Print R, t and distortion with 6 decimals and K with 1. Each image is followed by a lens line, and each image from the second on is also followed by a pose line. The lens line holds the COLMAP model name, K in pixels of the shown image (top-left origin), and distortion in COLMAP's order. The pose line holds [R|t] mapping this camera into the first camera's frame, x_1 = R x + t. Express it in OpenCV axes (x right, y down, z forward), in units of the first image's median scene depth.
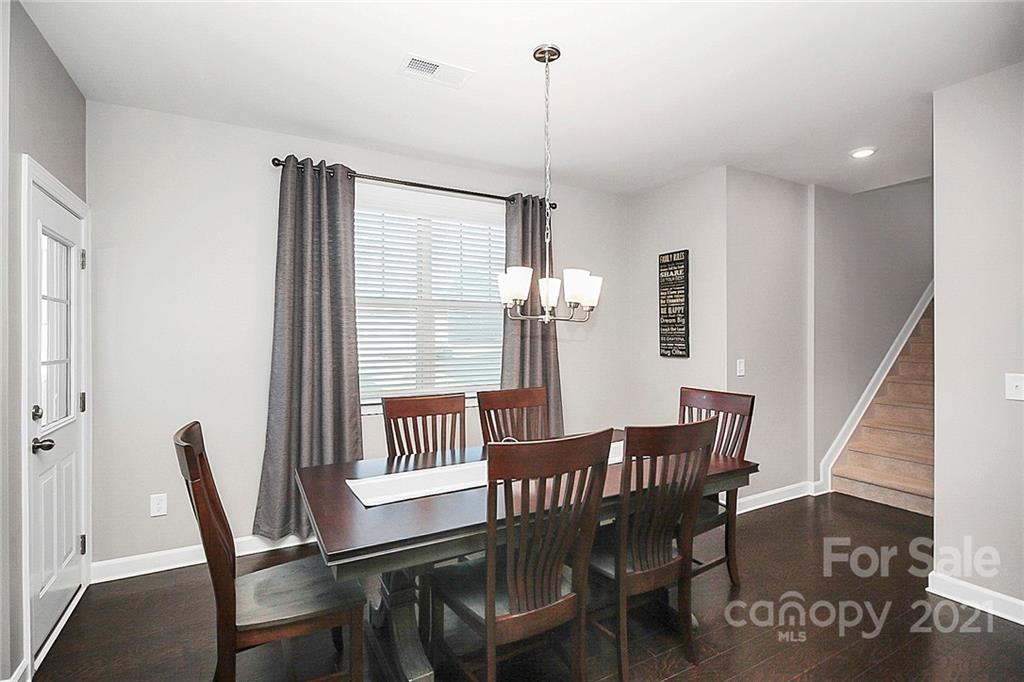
lens RADIAL K [[491.3, 0, 506.5], [0, 491.3, 334.9], [0, 0, 1]] dist [-0.004102, -0.001268]
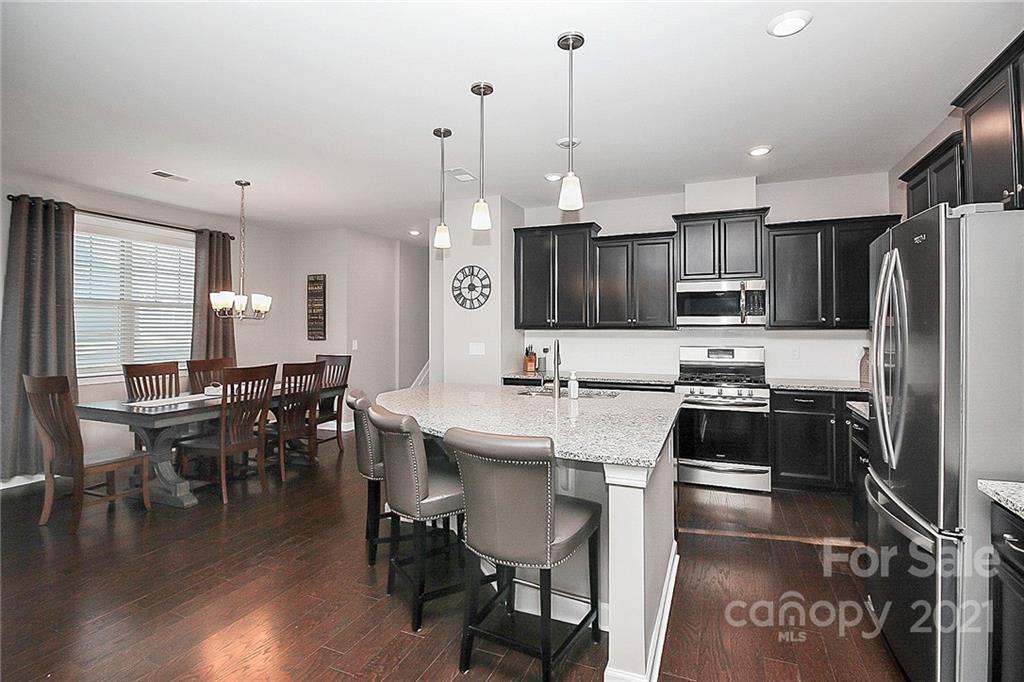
lens RADIAL K [[491.3, 0, 506.5], [0, 491.3, 334.9], [0, 0, 1]] dist [-0.004102, -0.001268]
pose [[0.791873, -0.006358, 0.610652, -0.180056], [-0.002534, 0.999903, 0.013697, 0.005395], [-0.610680, -0.012394, 0.791780, -0.787870]]
